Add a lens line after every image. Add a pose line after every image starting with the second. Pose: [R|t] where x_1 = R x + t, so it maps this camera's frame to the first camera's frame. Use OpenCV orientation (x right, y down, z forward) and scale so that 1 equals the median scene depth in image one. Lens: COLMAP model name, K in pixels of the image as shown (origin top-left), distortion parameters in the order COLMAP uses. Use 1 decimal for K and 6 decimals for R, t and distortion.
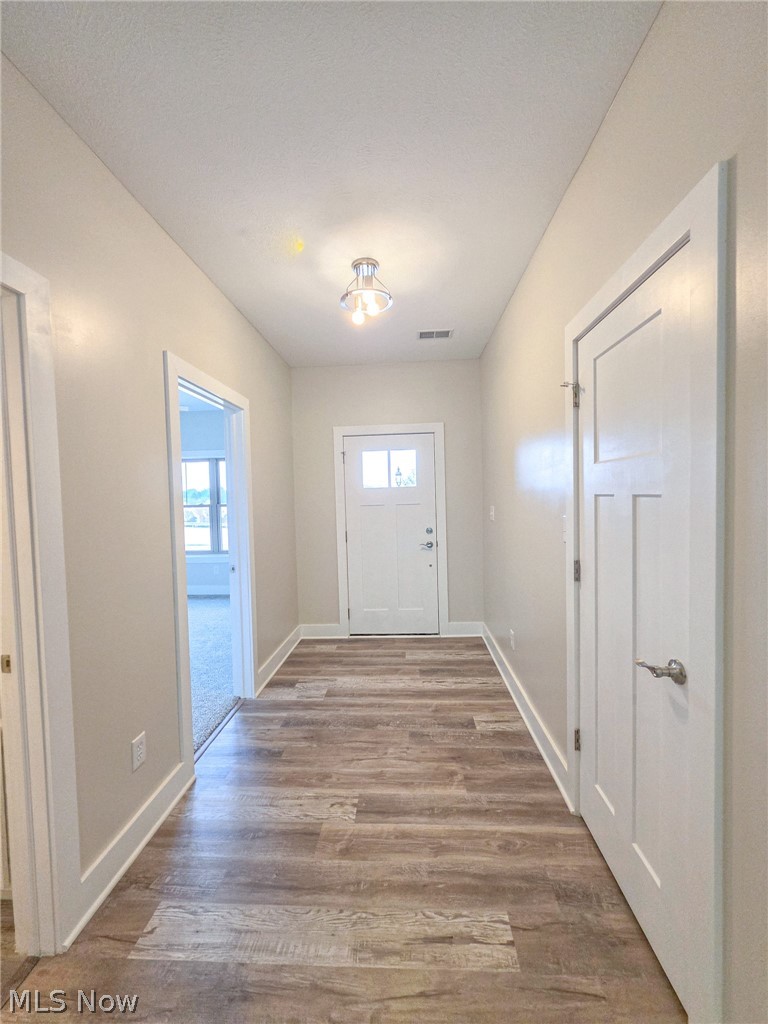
lens RADIAL K [[410.1, 0, 386.0], [0, 410.1, 512.7], [0, 0, 1]] dist [-0.005297, 0.001903]
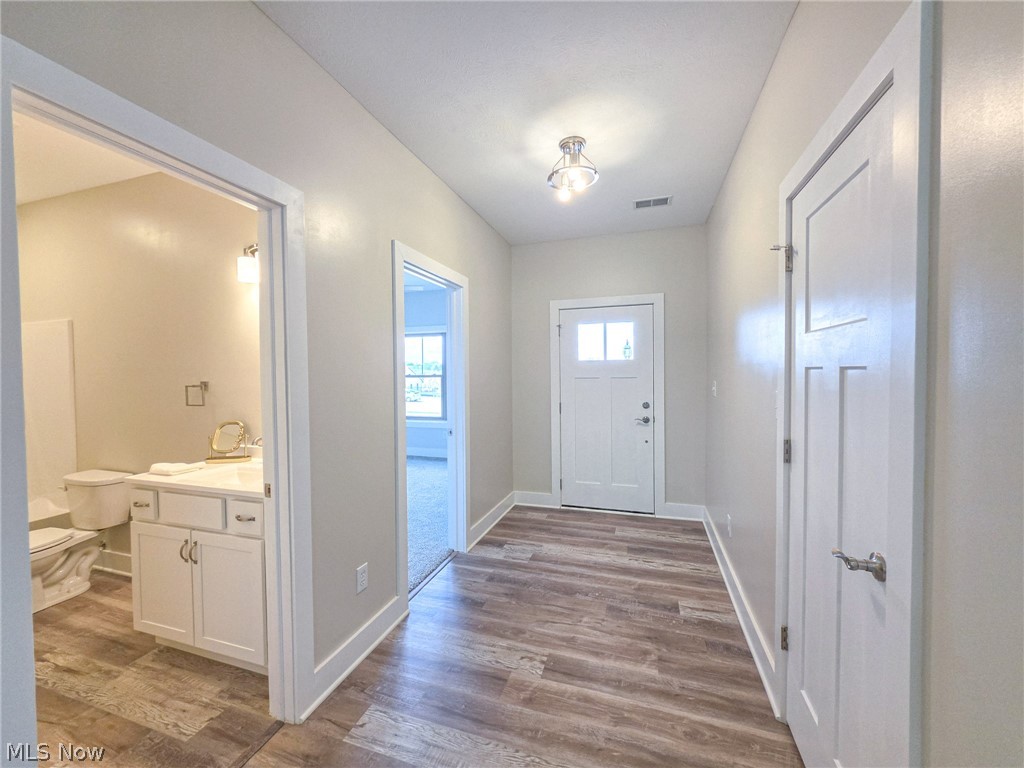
lens RADIAL K [[410.1, 0, 505.0], [0, 410.1, 384.8], [0, 0, 1]] dist [-0.005297, 0.001903]
pose [[0.963883, 0.025387, -0.265115, 0.097399], [-0.026610, 0.999645, -0.001024, 0.011013], [0.264995, 0.008041, 0.964216, -0.043078]]
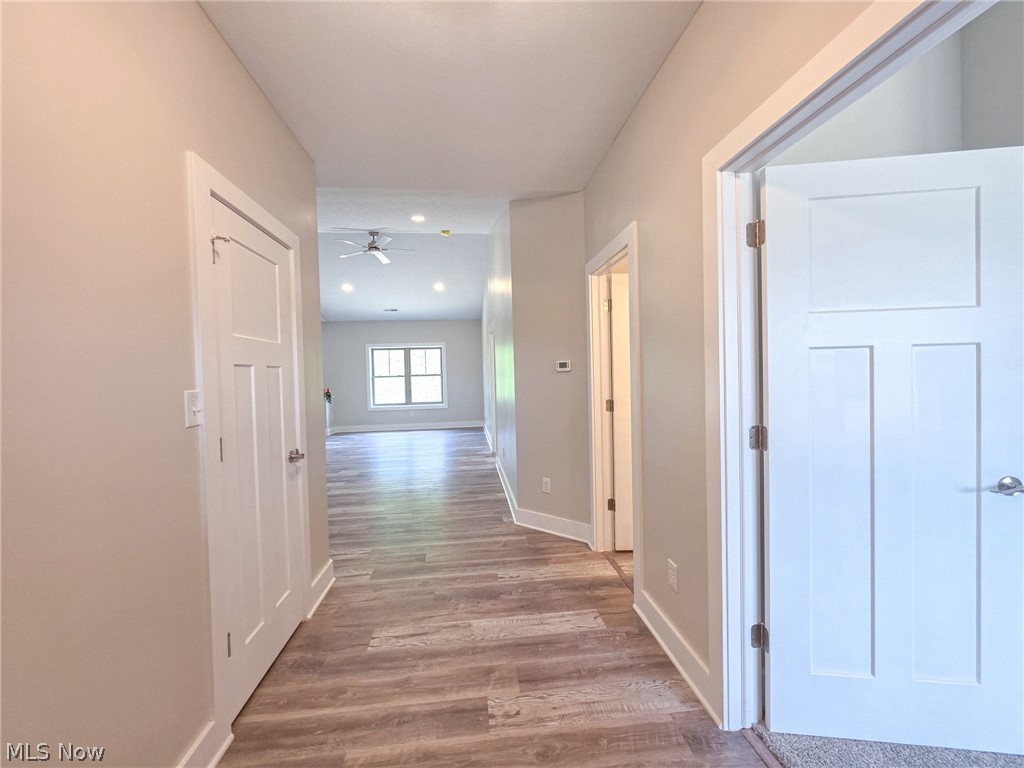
lens RADIAL K [[410.1, 0, 514.1], [0, 410.1, 380.5], [0, 0, 1]] dist [-0.005297, 0.001903]
pose [[-0.983598, 0.055066, -0.171766, -0.016096], [0.045090, 0.997091, 0.061452, -0.033266], [0.174650, 0.052699, -0.983219, 1.970244]]
